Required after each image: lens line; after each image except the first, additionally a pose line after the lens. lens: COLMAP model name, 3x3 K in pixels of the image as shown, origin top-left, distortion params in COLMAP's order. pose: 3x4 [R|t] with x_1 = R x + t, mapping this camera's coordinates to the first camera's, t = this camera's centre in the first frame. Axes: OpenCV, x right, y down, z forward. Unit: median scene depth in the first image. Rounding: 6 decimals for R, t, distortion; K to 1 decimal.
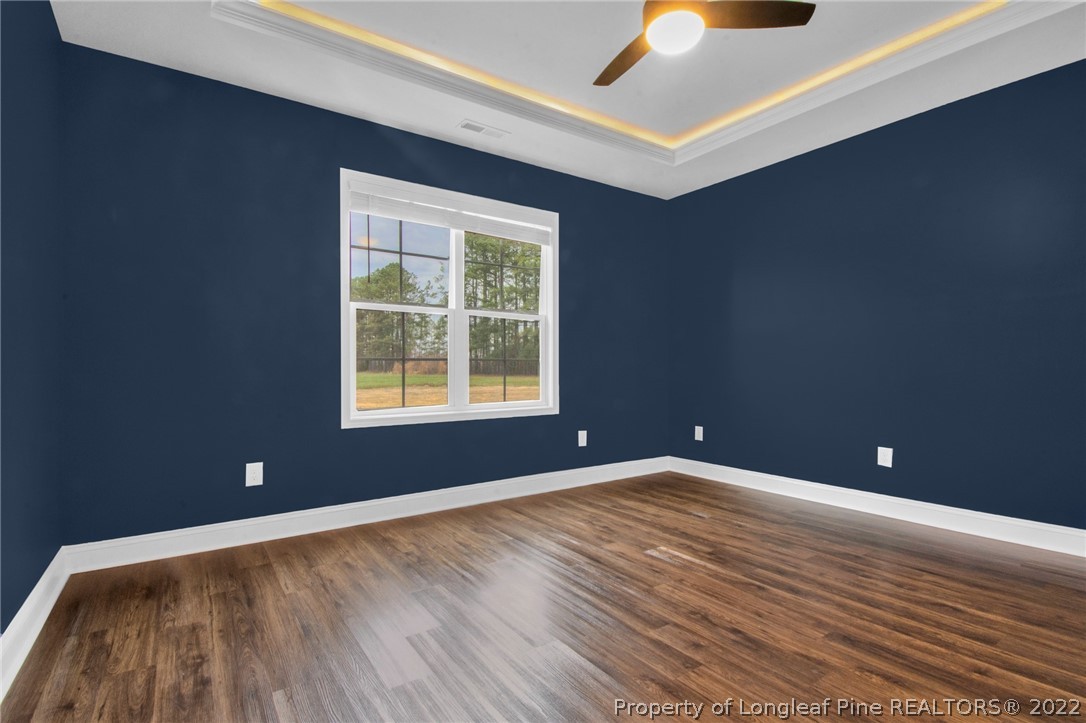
lens RADIAL K [[527.1, 0, 544.4], [0, 527.1, 365.3], [0, 0, 1]] dist [0.032201, -0.031228]
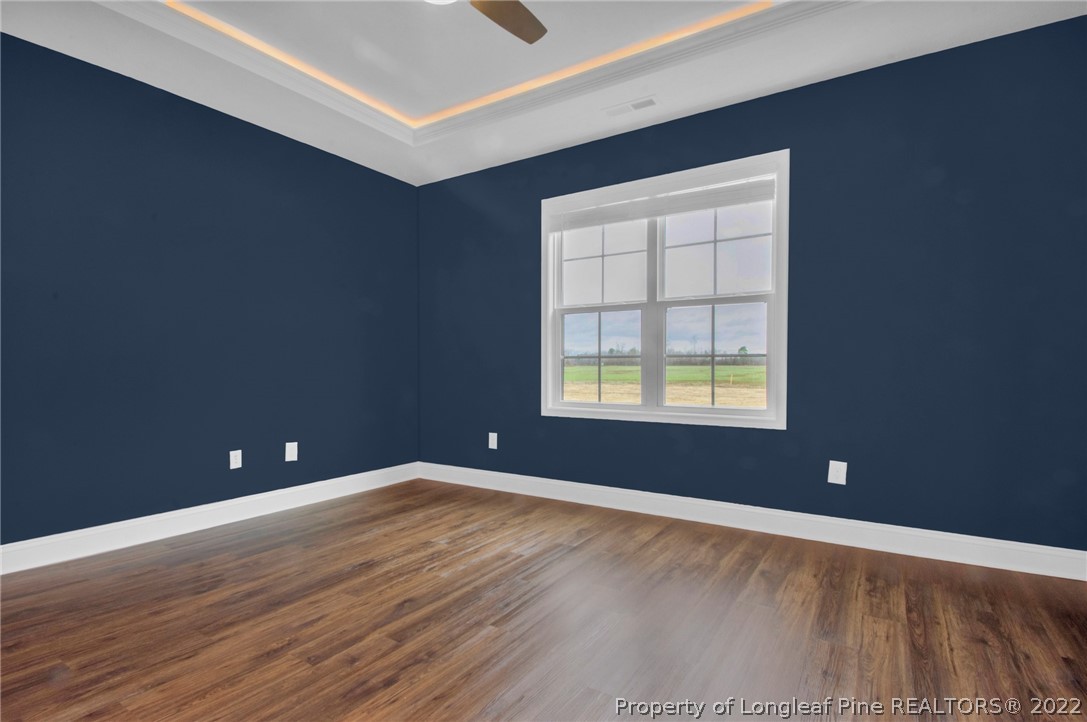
lens RADIAL K [[527.6, 0, 544.9], [0, 527.6, 364.8], [0, 0, 1]] dist [0.032201, -0.031228]
pose [[0.376567, -0.001750, -0.926388, 0.738733], [0.001860, 0.999998, -0.001133, 0.005544], [0.926388, -0.001297, 0.376569, 0.553968]]
